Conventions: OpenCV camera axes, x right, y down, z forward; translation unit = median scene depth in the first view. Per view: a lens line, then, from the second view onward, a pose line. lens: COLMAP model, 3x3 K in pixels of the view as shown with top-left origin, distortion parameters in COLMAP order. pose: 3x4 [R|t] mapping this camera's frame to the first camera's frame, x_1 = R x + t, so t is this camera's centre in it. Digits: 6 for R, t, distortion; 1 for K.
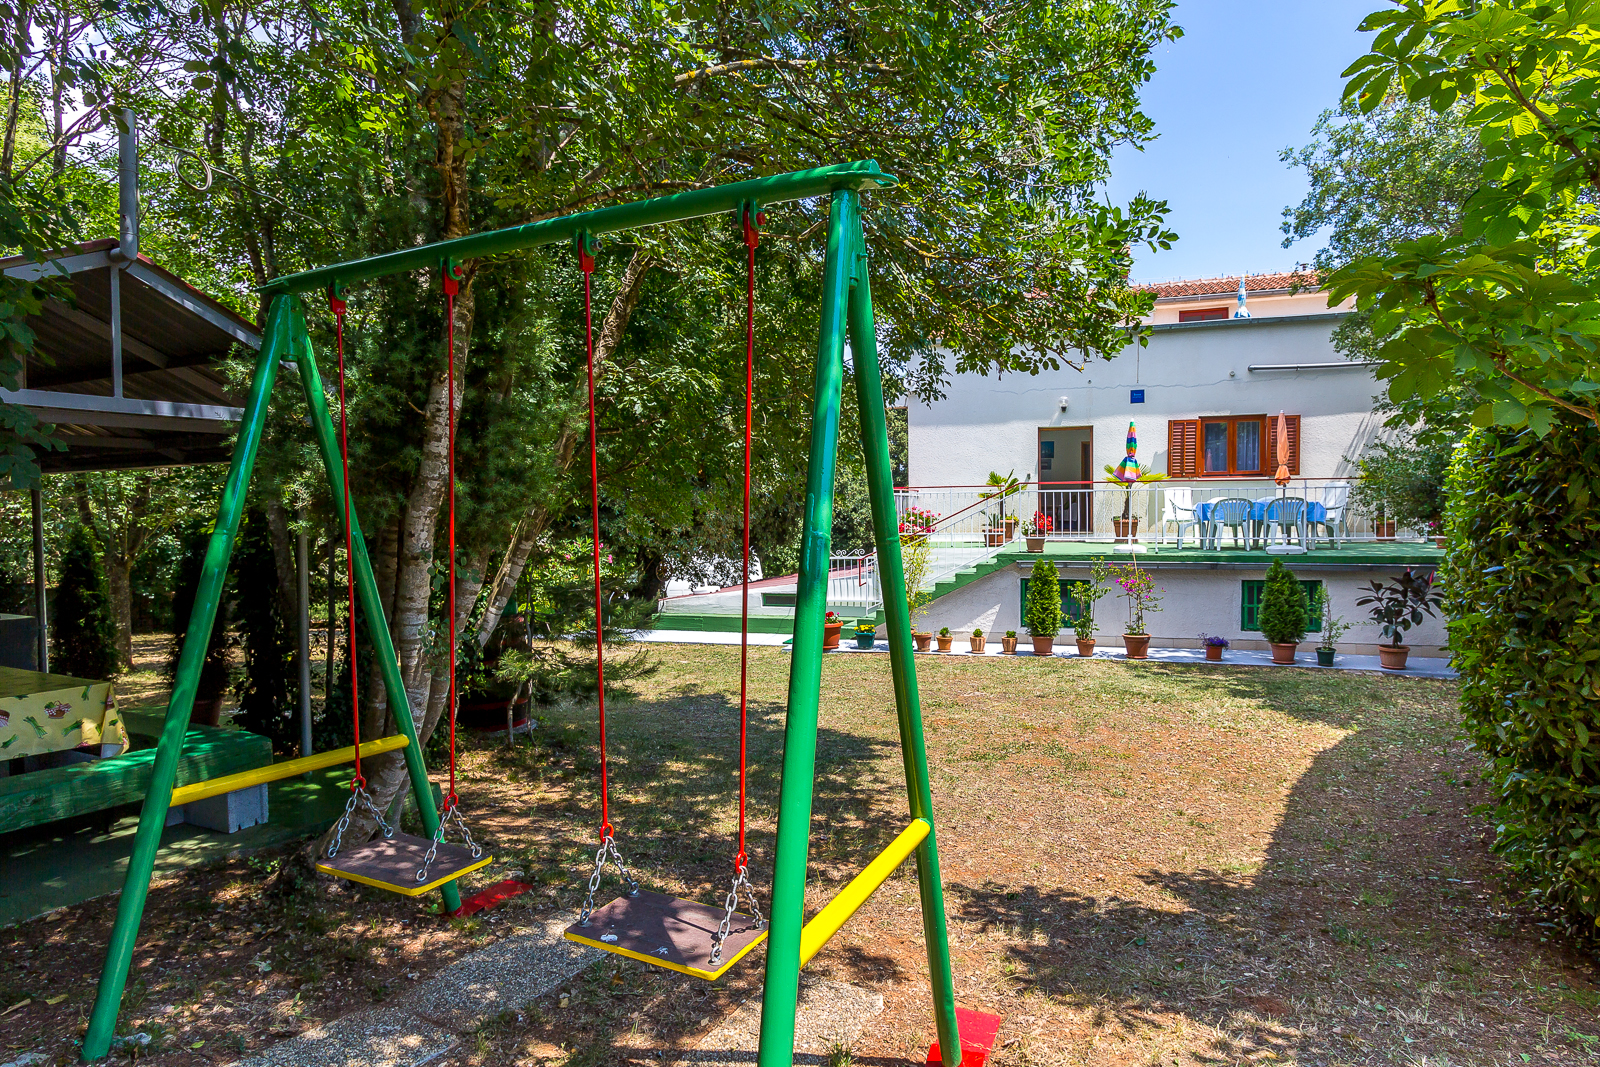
lens RADIAL K [[931.8, 0, 796.9], [0, 931.8, 550.5], [0, 0, 1]] dist [0.017179, 0.001196]
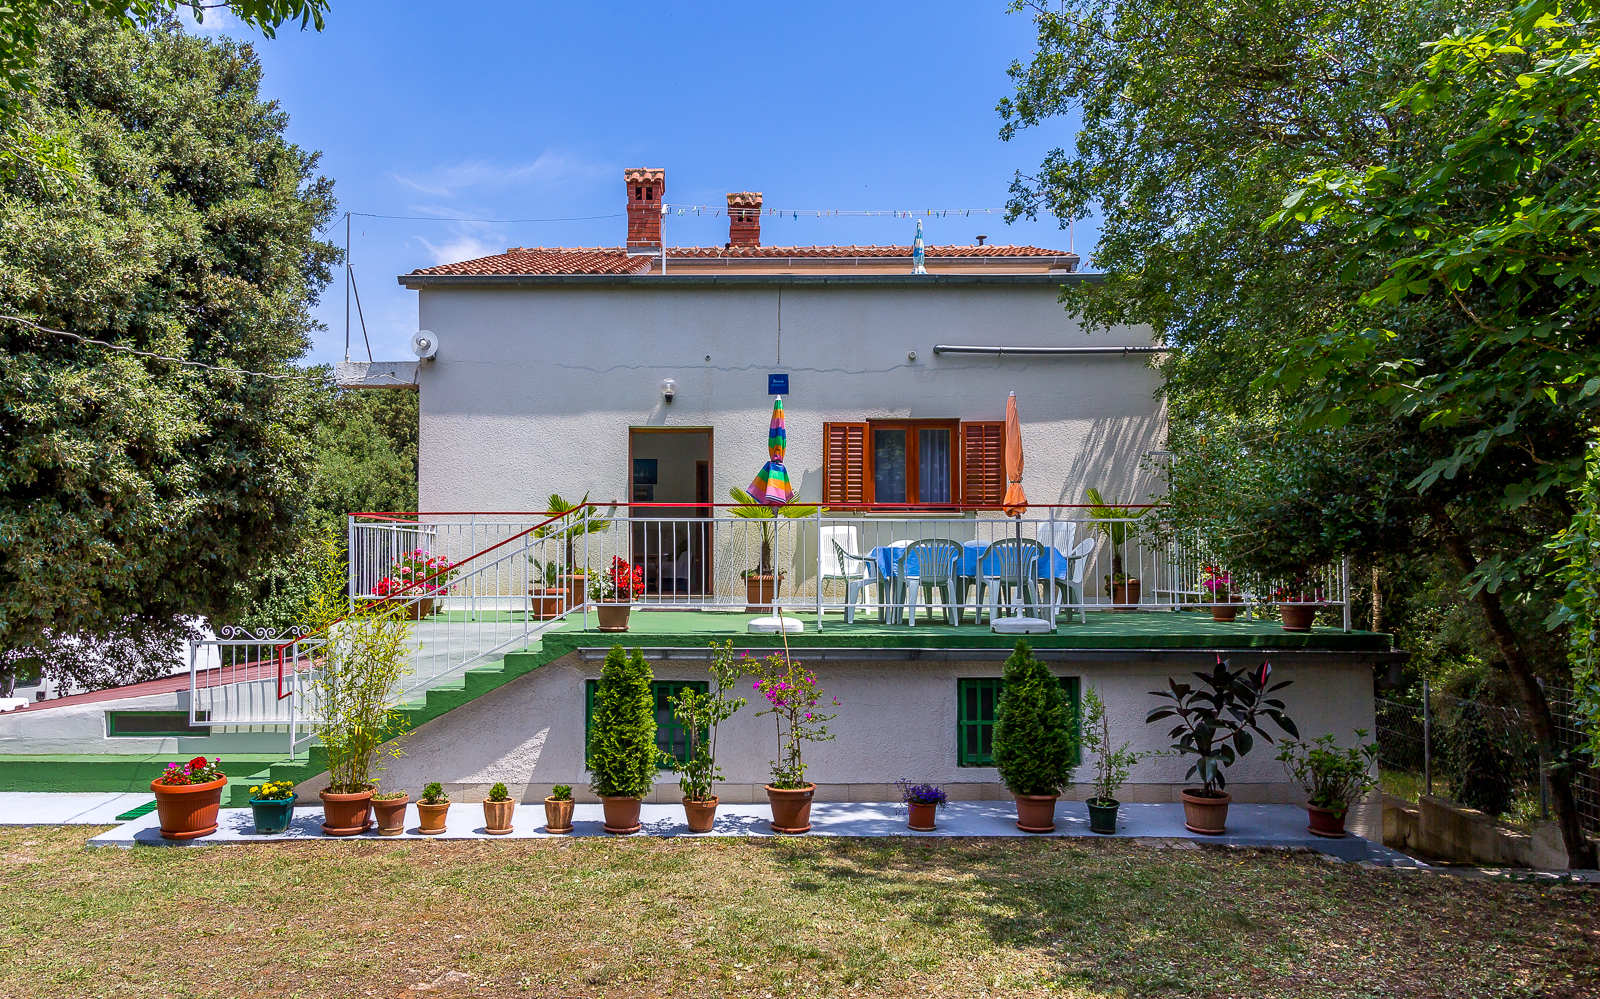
lens RADIAL K [[1414.9, 0, 787.5], [0, 1414.9, 501.2], [0, 0, 1]] dist [-0.013731, -0.004480]
pose [[0.935906, 0.026437, 0.351257, 0.060460], [0.003930, 0.996334, -0.085460, -0.002777], [-0.352228, 0.081363, 0.932371, 0.192314]]
